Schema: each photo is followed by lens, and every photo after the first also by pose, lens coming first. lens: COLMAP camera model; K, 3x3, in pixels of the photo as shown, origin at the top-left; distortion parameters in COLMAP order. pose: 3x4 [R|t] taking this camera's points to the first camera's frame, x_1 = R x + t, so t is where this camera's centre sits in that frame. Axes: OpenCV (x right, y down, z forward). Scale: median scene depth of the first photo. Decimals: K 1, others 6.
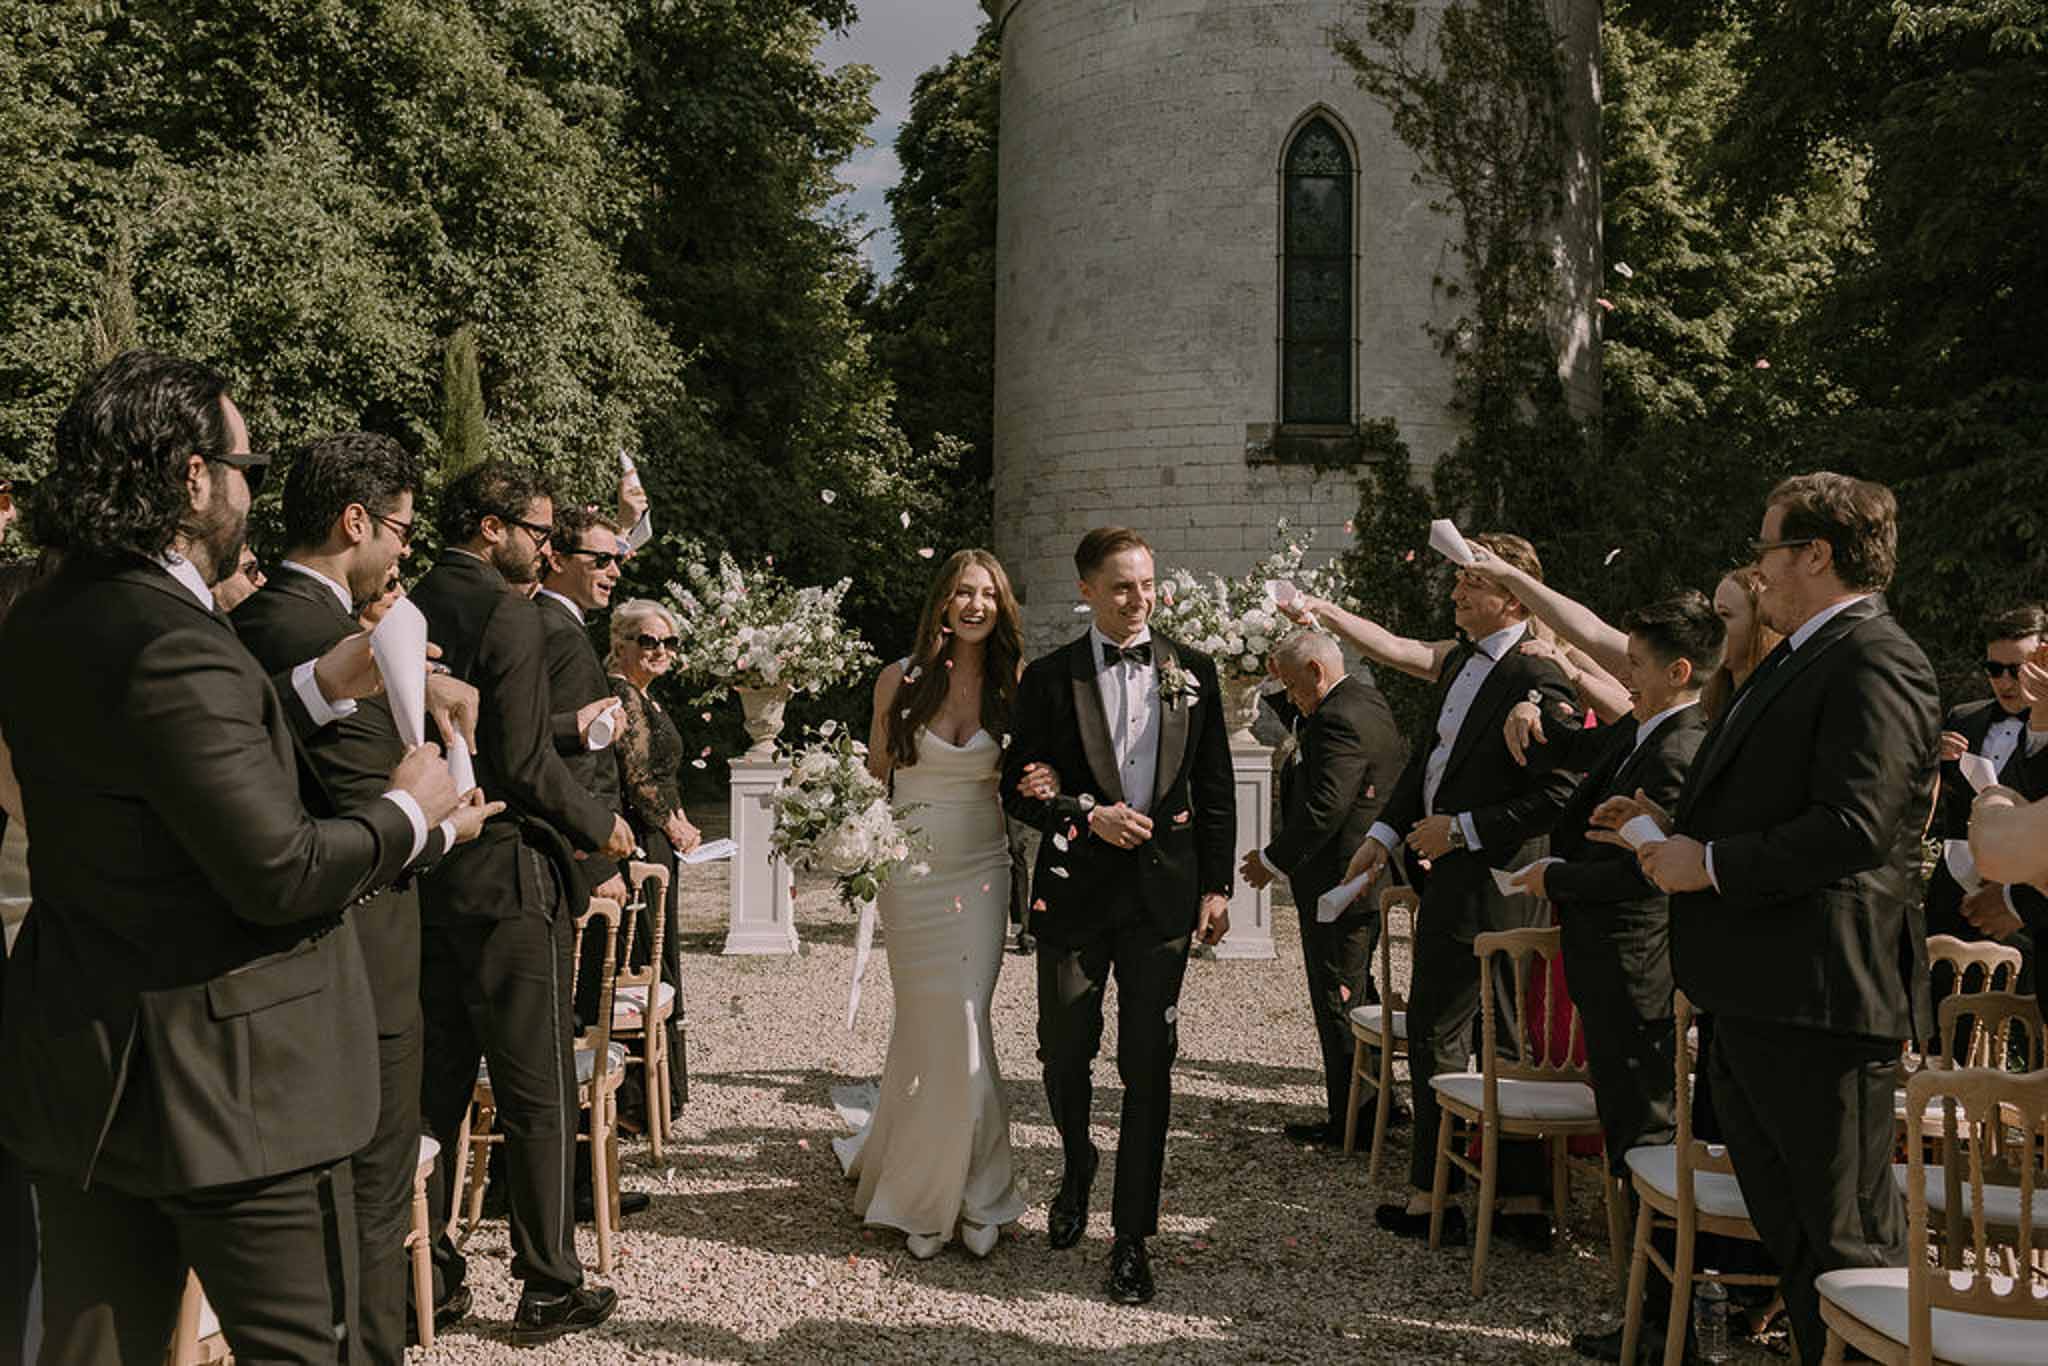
lens RADIAL K [[2083.1, 0, 1019.1], [0, 2083.1, 605.3], [0, 0, 1]] dist [0.040273, 0.006393]
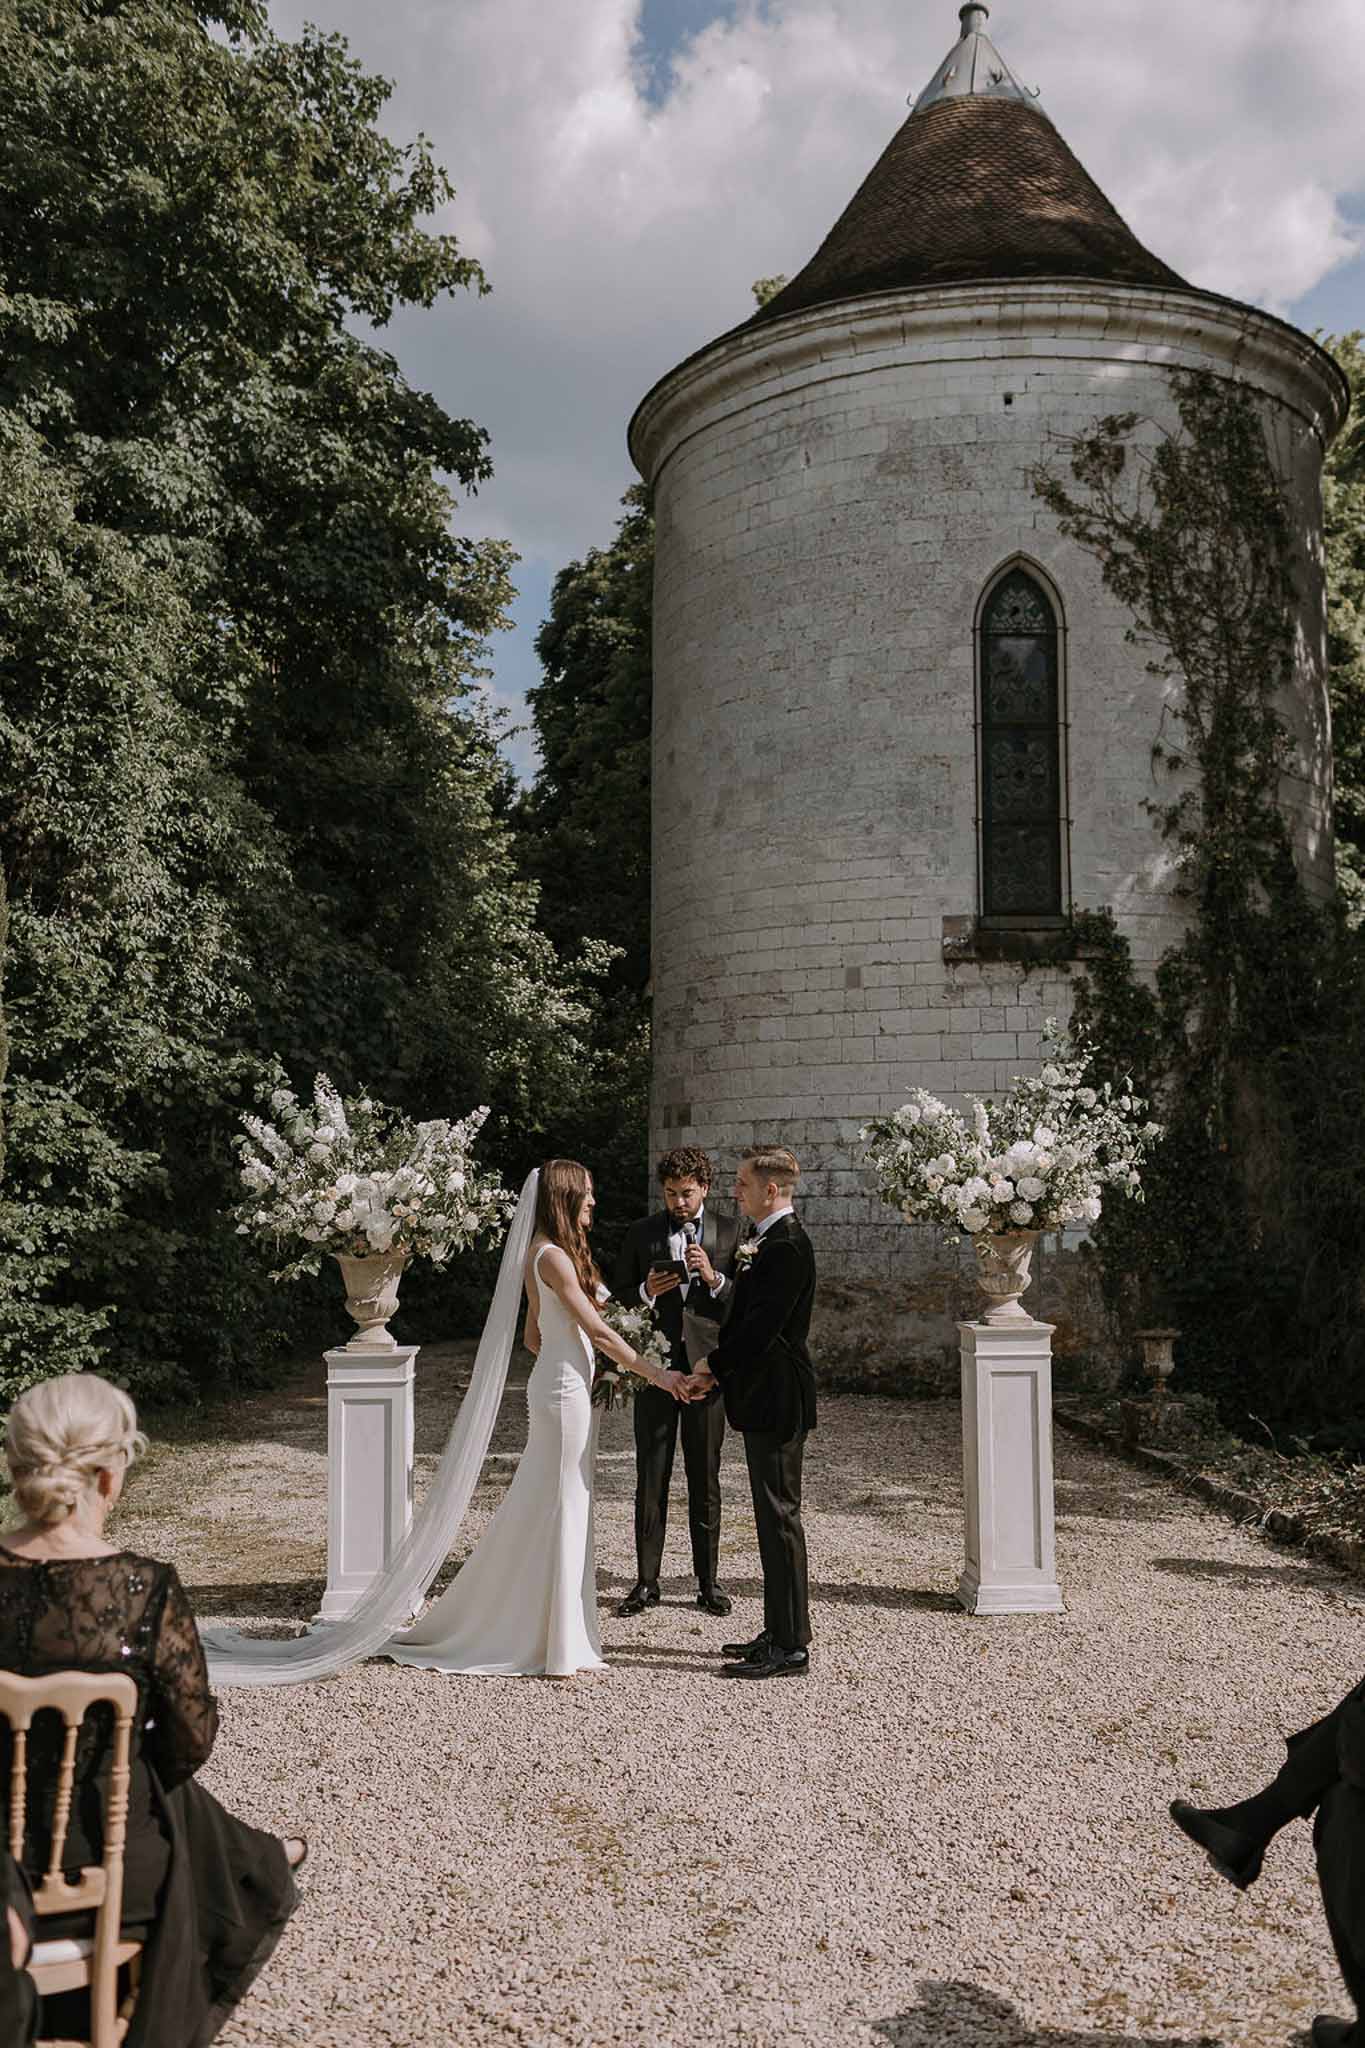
lens RADIAL K [[2093.9, 0, 682.5], [0, 2093.9, 1024.0], [0, 0, 1]] dist [0.084404, -0.010315]
pose [[0.999879, -0.012410, 0.009341, -0.009397], [0.012815, 0.998919, -0.044674, -0.004413], [-0.008776, 0.044788, 0.998958, 0.133434]]
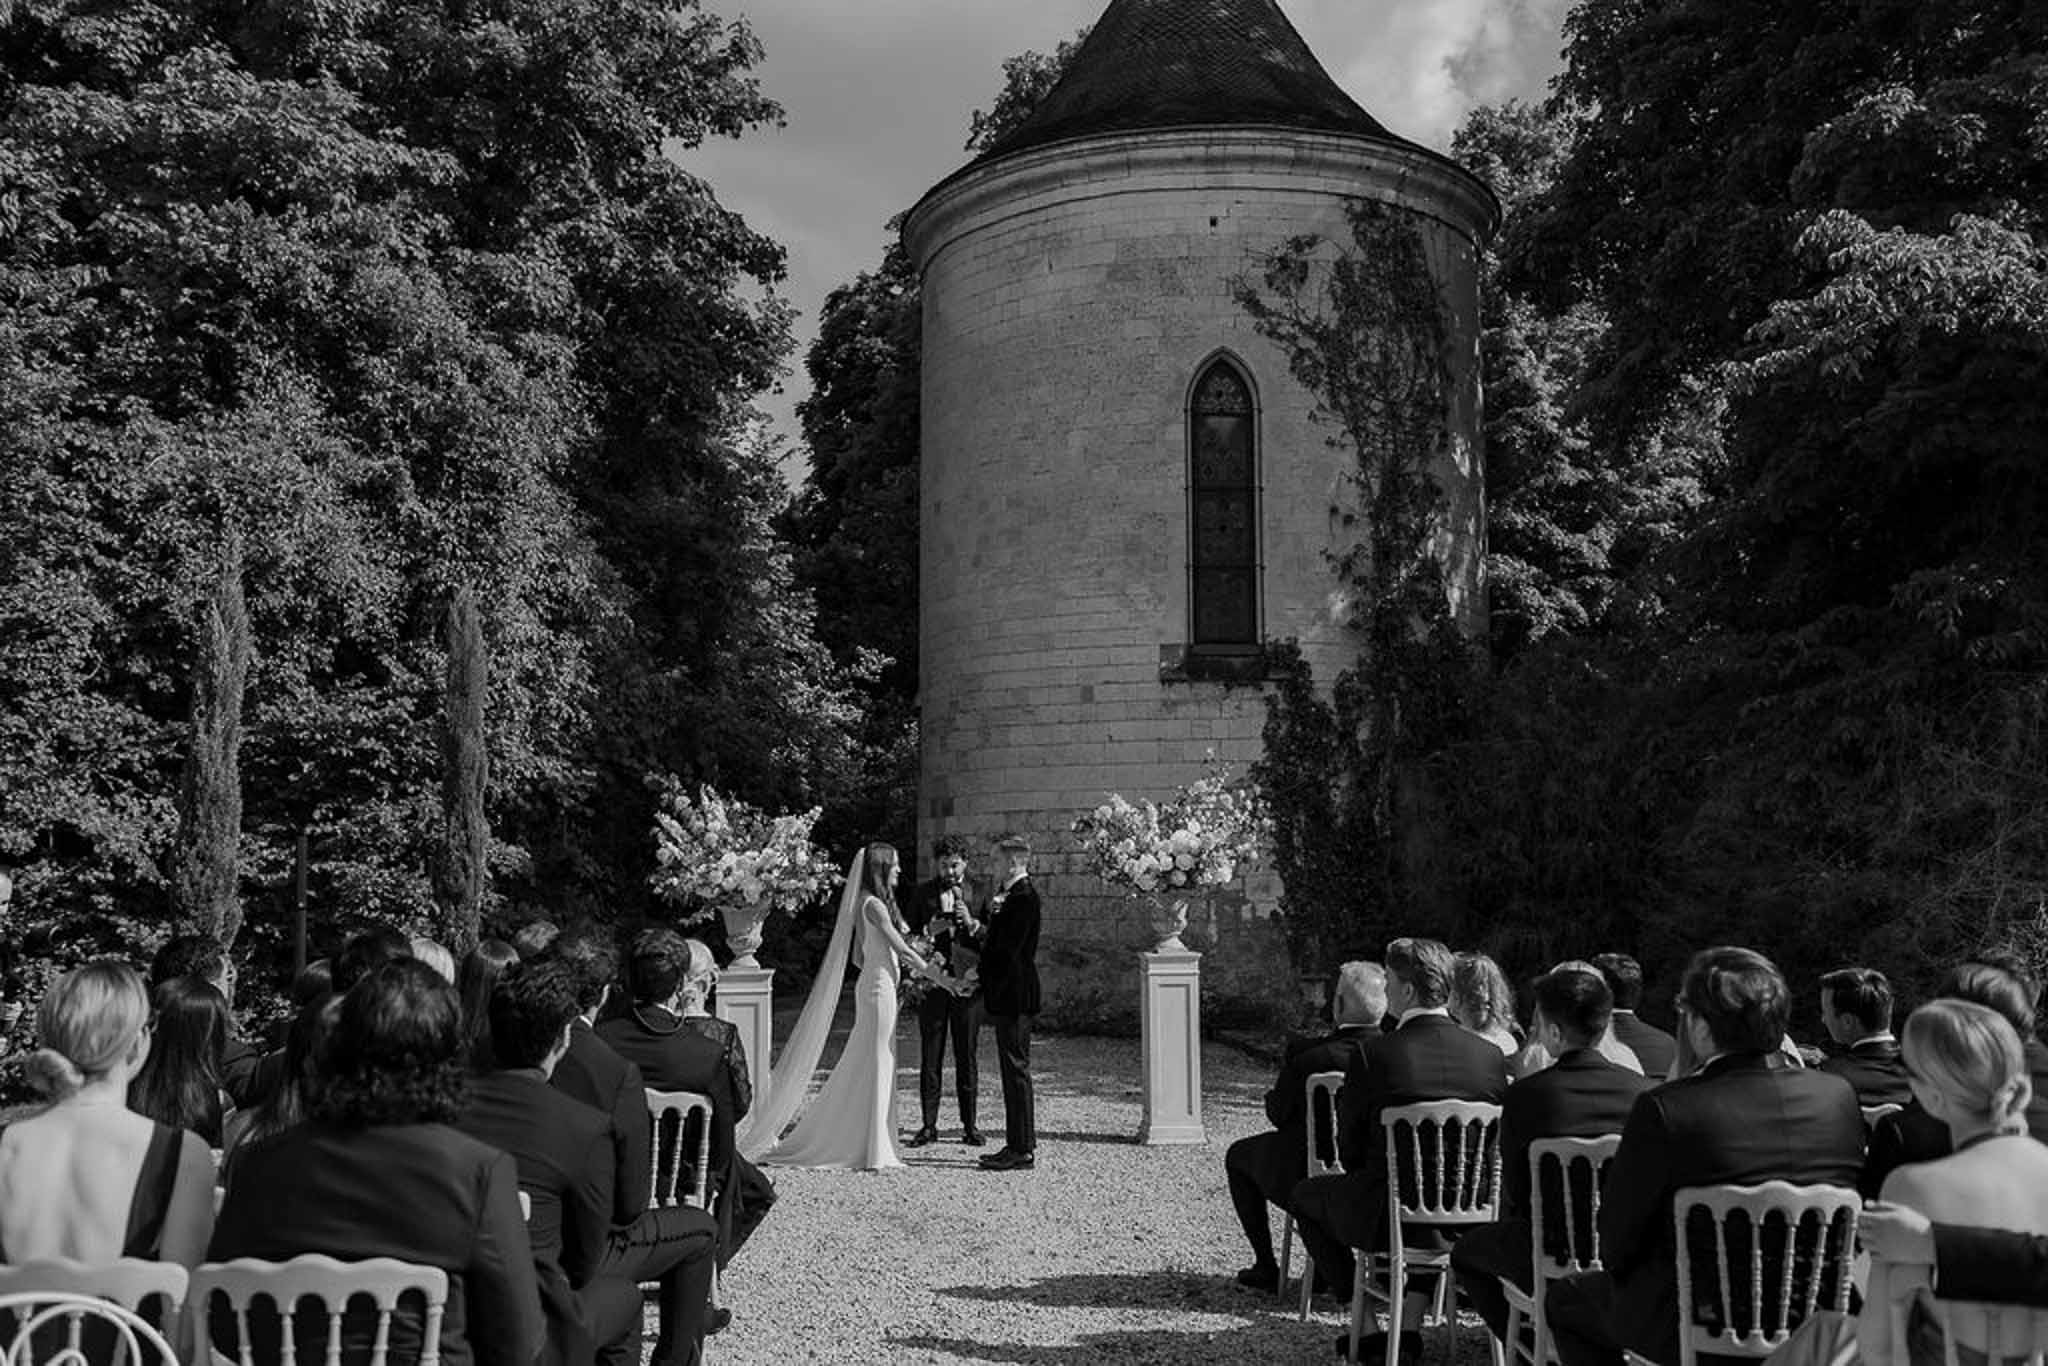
lens RADIAL K [[2093.9, 0, 1024.0], [0, 2093.9, 683.0], [0, 0, 1]] dist [0.084404, -0.010315]
pose [[0.998712, -0.010324, 0.049676, -0.015275], [0.013141, 0.998303, -0.056727, -0.007874], [-0.049006, 0.057307, 0.997153, -0.071942]]
